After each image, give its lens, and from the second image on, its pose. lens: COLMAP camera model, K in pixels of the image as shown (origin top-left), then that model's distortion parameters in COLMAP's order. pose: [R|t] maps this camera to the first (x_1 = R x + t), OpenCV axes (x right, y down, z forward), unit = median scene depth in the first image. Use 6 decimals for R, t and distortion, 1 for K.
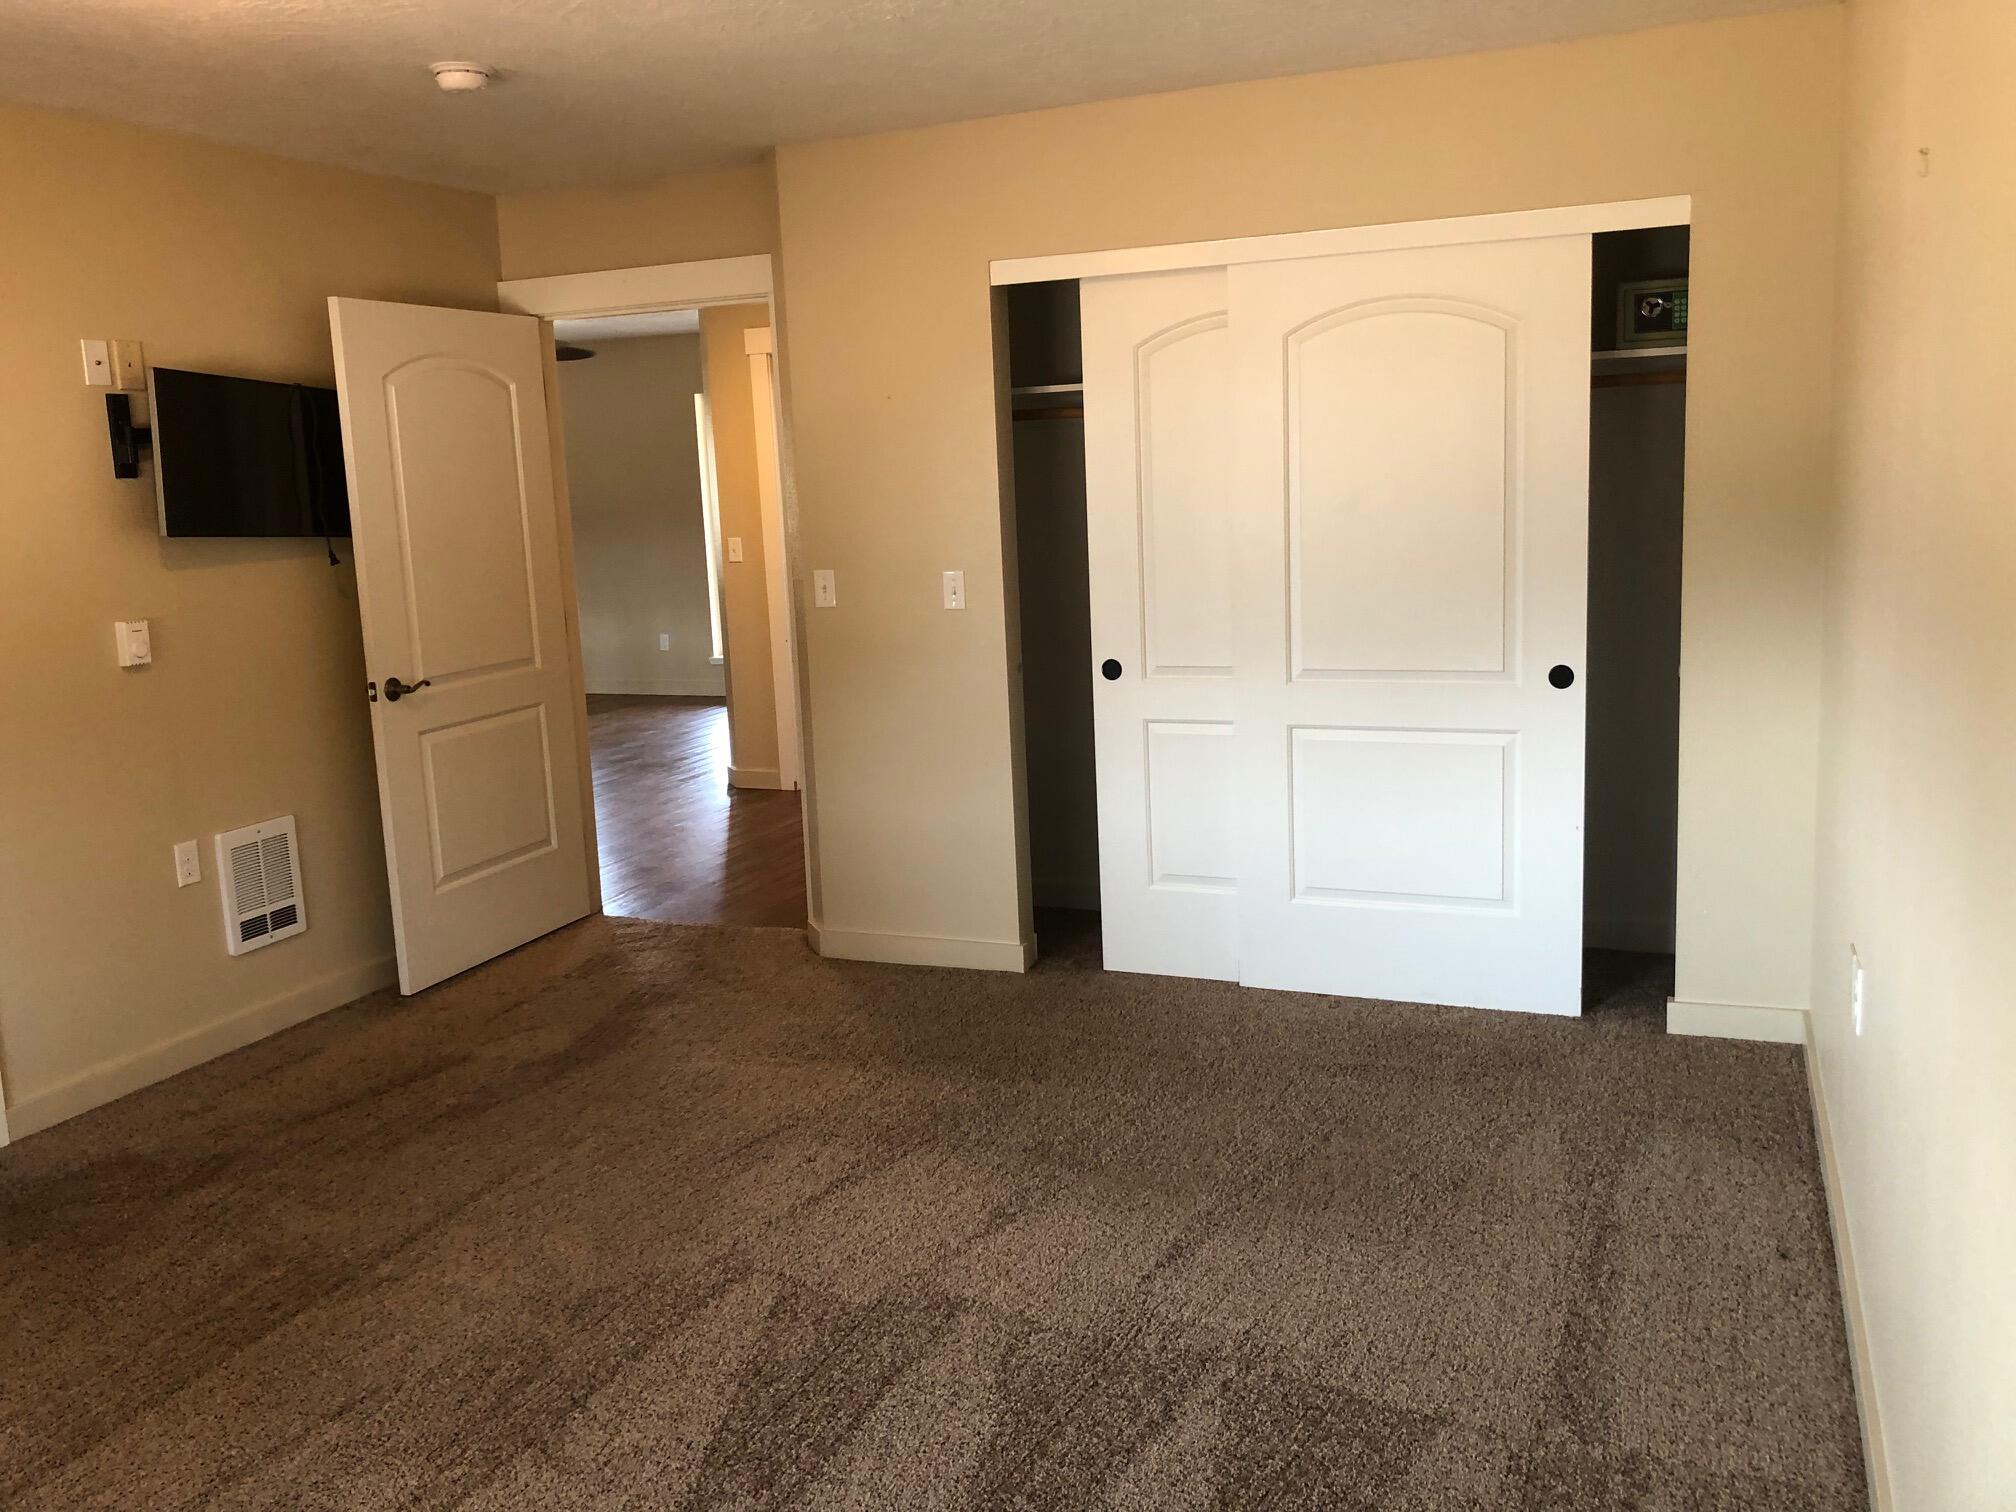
lens RADIAL K [[1639.0, 0, 982.6], [0, 1639.0, 737.3], [0, 0, 1]] dist [0.039653, -0.057176]
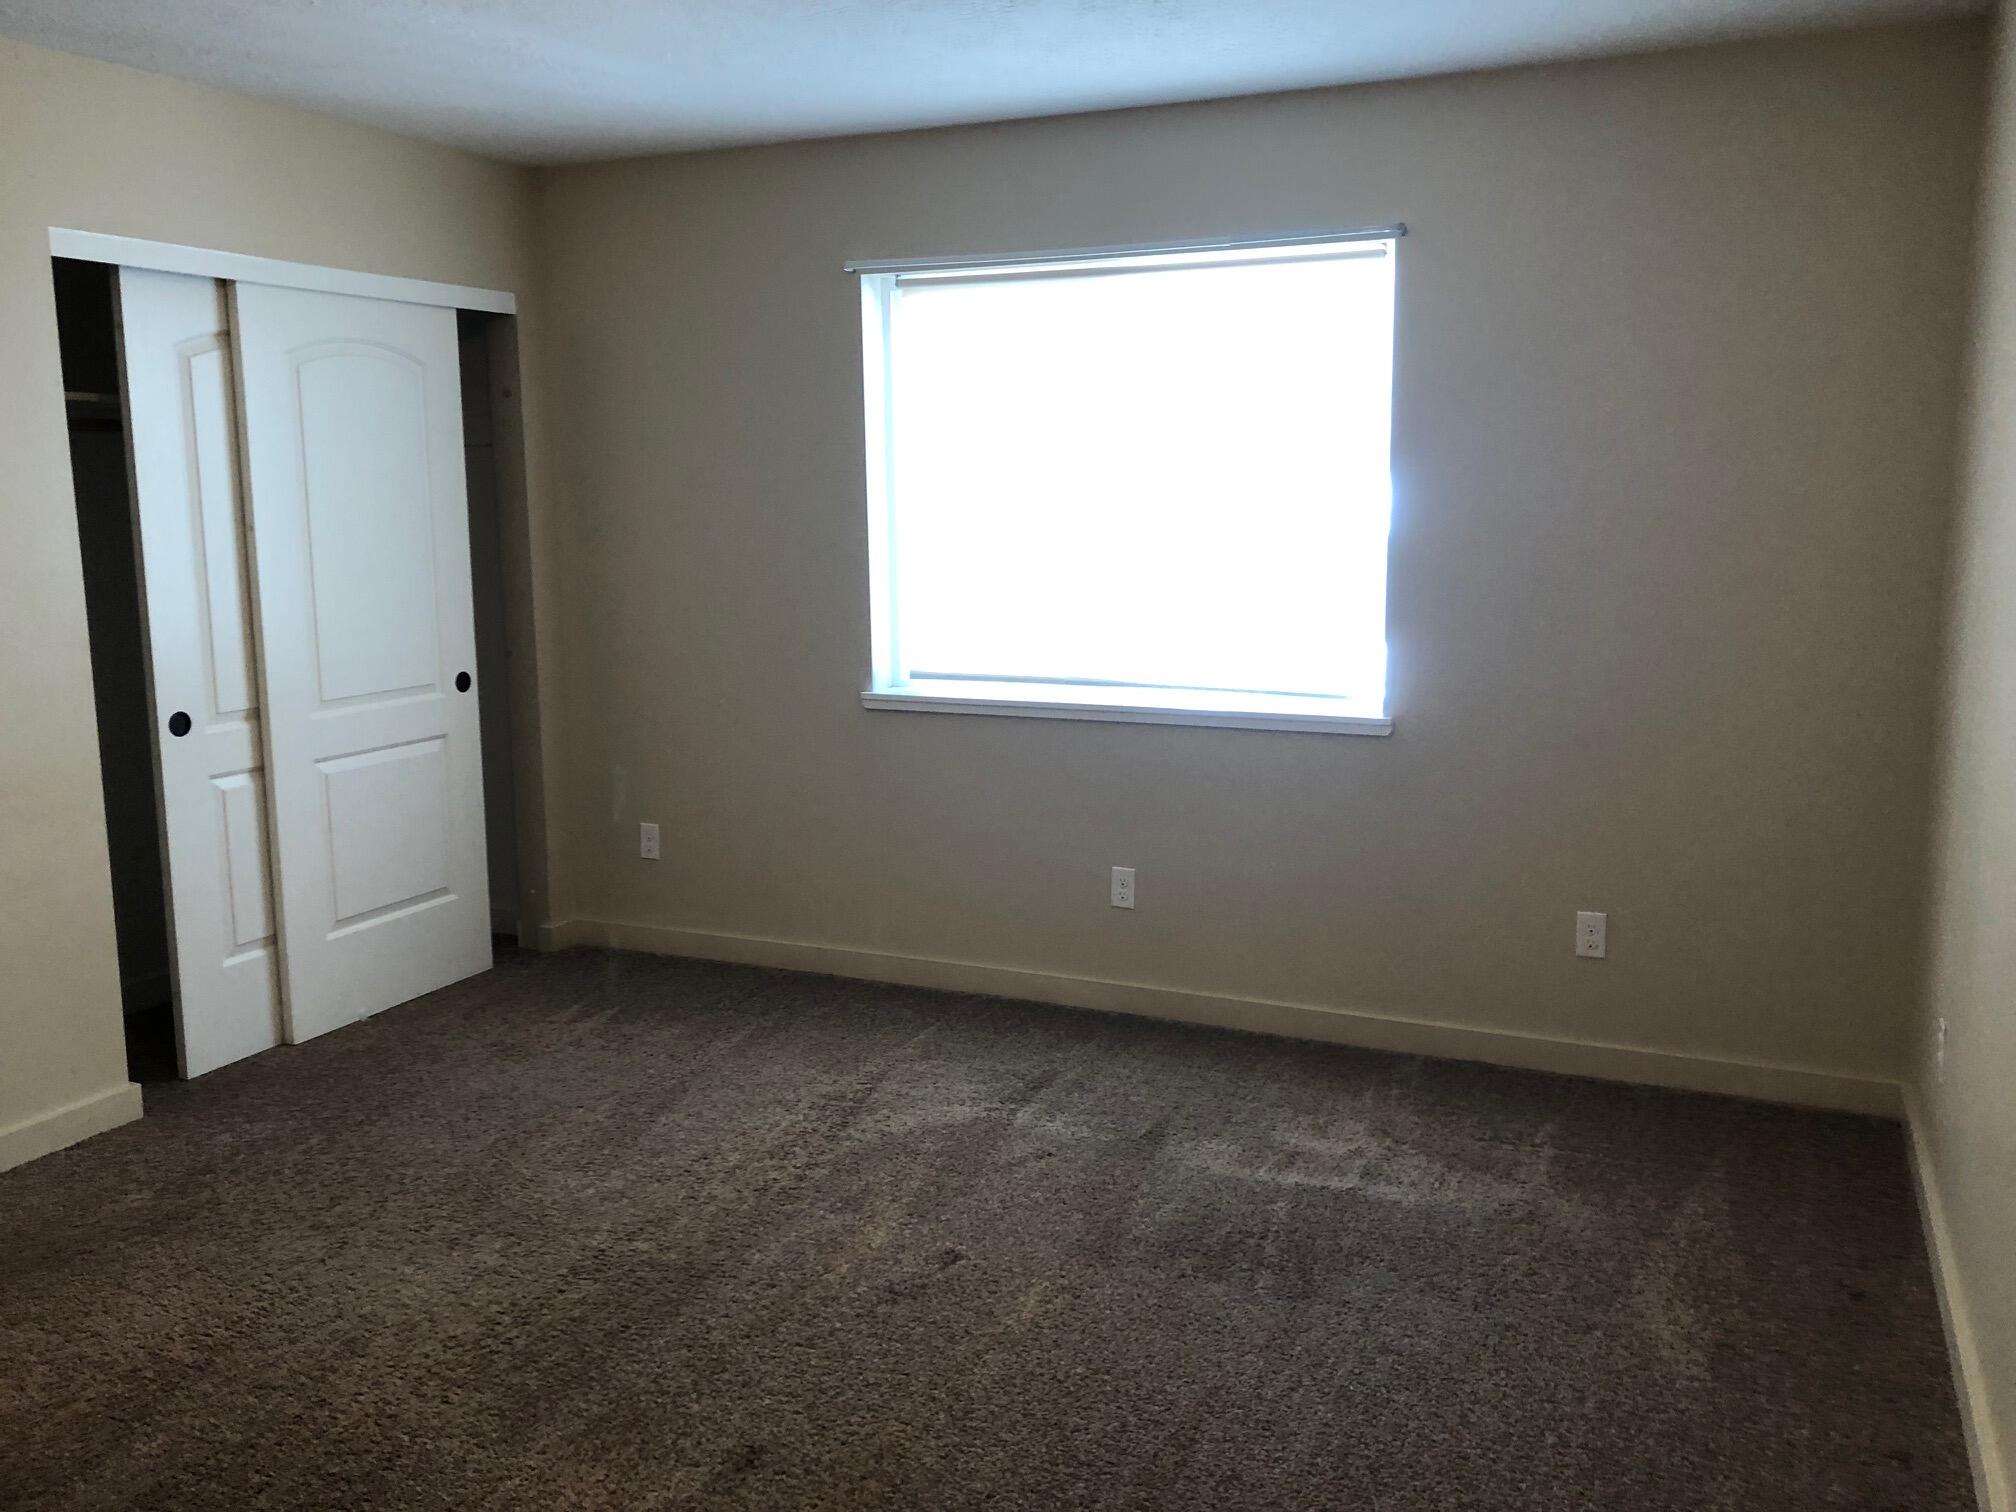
lens RADIAL K [[1655.7, 0, 1008.0], [0, 1655.7, 756.0], [0, 0, 1]] dist [0.090486, -0.178566]
pose [[0.025971, -0.122752, 0.992097, -0.817374], [0.165031, 0.979342, 0.116854, -0.058540], [-0.985946, 0.160692, 0.045693, 0.560312]]
